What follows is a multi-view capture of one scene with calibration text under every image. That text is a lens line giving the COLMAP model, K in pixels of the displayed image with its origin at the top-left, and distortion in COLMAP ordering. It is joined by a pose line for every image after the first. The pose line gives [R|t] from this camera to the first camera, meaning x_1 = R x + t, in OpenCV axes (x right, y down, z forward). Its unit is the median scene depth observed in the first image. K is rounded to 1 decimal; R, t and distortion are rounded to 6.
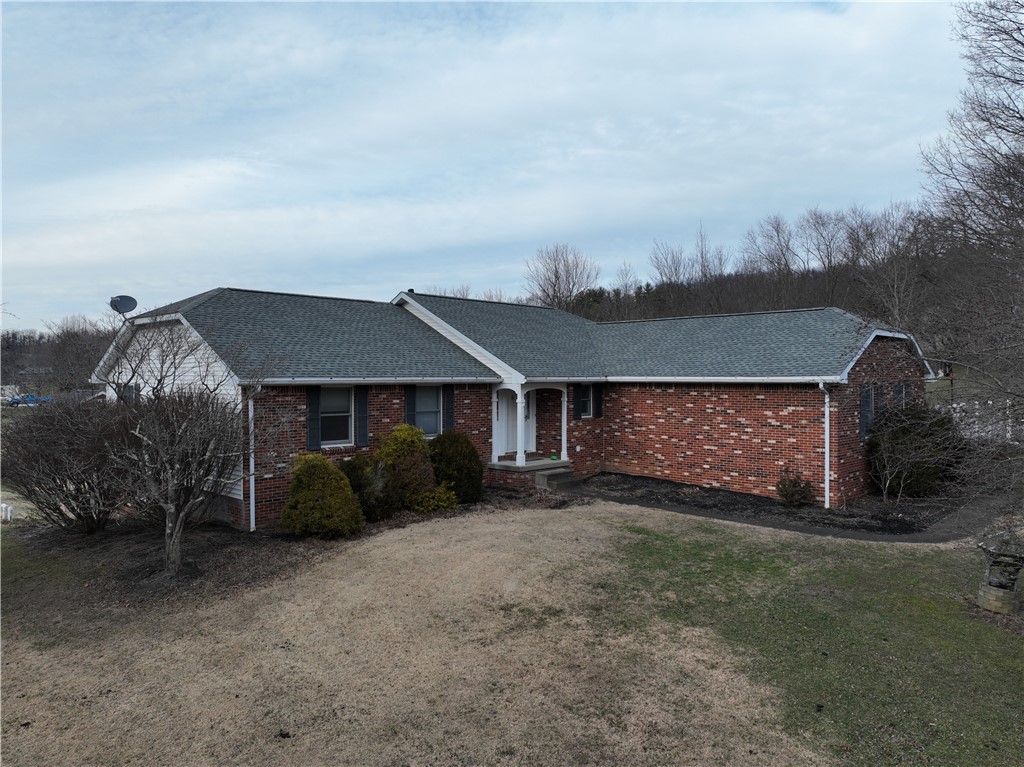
lens RADIAL K [[735.5, 0, 518.7], [0, 735.5, 385.6], [0, 0, 1]] dist [0.002788, 0.001794]
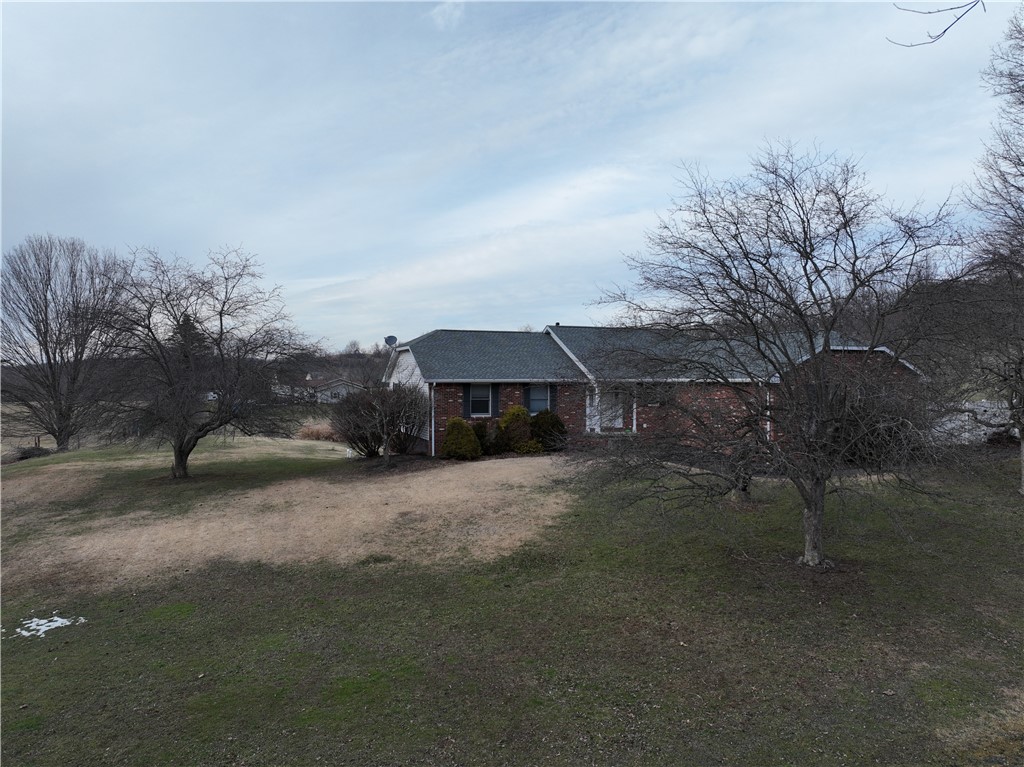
lens RADIAL K [[713.5, 0, 512.0], [0, 713.5, 383.5], [0, 0, 1]] dist [-0.000520, 0.000982]
pose [[0.900939, 0.002765, -0.433937, 0.577745], [-0.005534, 0.999972, -0.005118, 0.008764], [0.433910, 0.007012, 0.900929, -0.556567]]
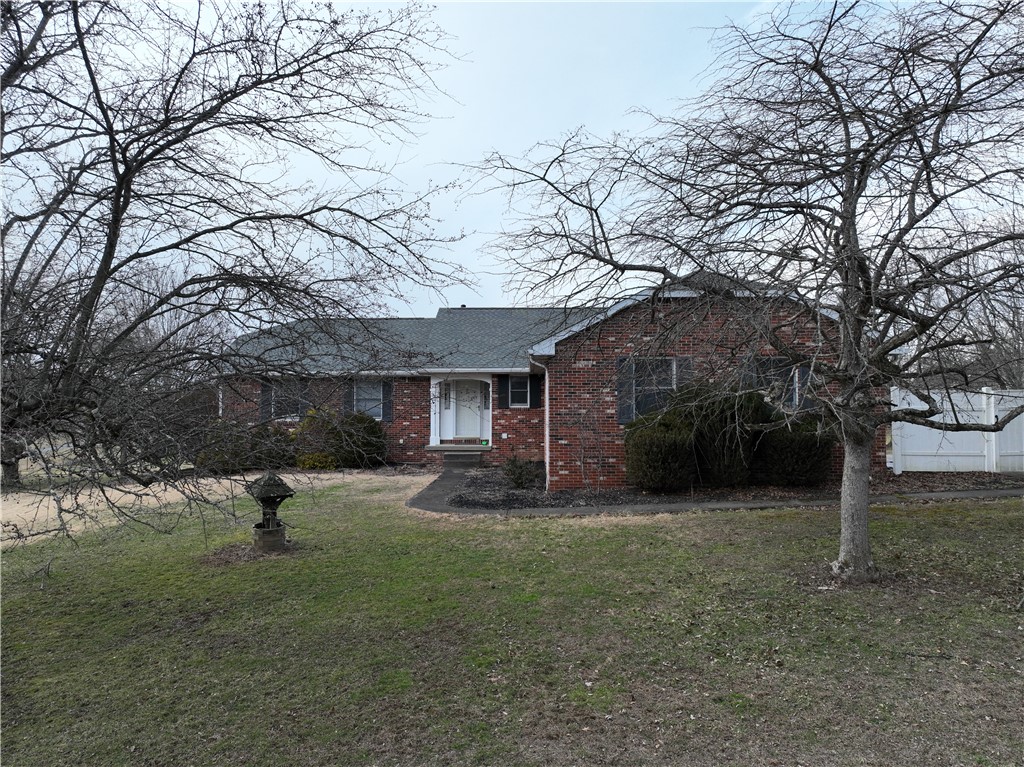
lens RADIAL K [[735.5, 0, 518.7], [0, 735.5, 385.6], [0, 0, 1]] dist [0.002788, 0.001794]
pose [[0.675991, -0.031986, -0.736216, 1.068899], [-0.006898, 0.998739, -0.049726, 0.079548], [0.736878, 0.038693, 0.674918, 0.356599]]
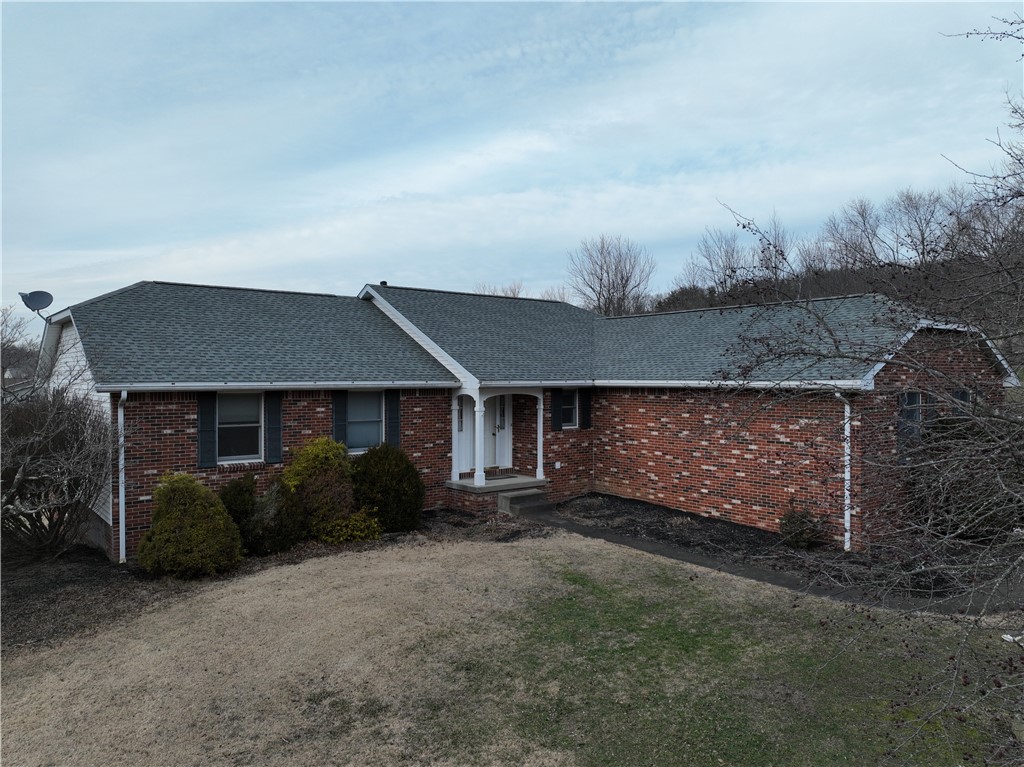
lens RADIAL K [[735.5, 0, 518.7], [0, 735.5, 385.6], [0, 0, 1]] dist [0.002788, 0.001794]
pose [[0.991698, 0.000983, -0.128582, 0.175998], [-0.001145, 0.999999, -0.001184, -0.005922], [0.128581, 0.001322, 0.991698, 0.188447]]
